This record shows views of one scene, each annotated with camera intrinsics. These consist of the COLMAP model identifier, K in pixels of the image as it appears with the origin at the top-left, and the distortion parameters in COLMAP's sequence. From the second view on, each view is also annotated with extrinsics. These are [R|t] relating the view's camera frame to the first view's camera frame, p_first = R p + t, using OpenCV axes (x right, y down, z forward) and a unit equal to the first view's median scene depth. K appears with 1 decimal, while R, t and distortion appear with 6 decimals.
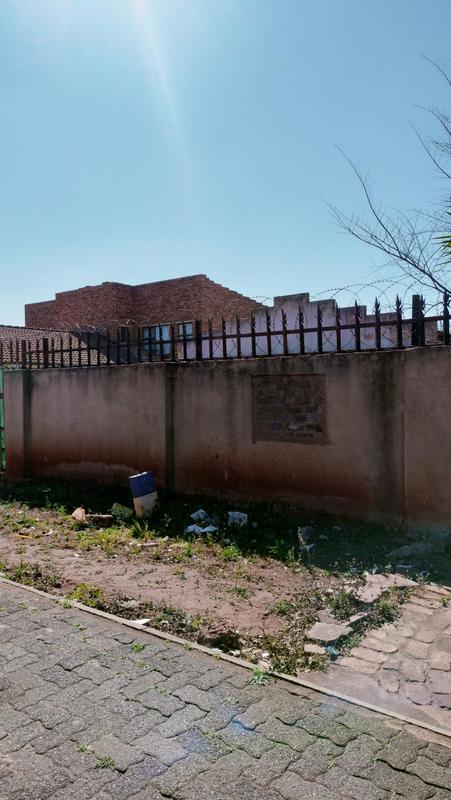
lens RADIAL K [[606.6, 0, 224.4], [0, 606.6, 396.3], [0, 0, 1]] dist [0.094964, -0.081703]
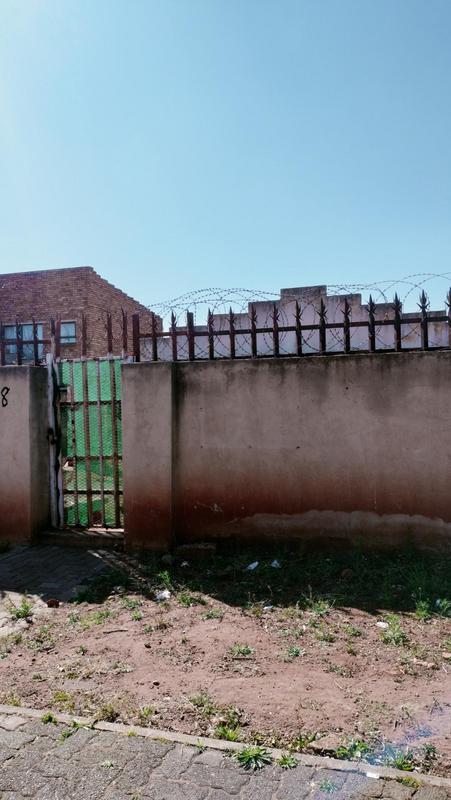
lens RADIAL K [[583.0, 0, 243.4], [0, 583.0, 389.9], [0, 0, 1]] dist [0.117208, 0.001969]
pose [[0.931857, -0.004131, 0.362803, -0.298391], [0.013238, 0.999657, -0.022618, -0.000876], [-0.362585, 0.025880, 0.931591, 0.276591]]
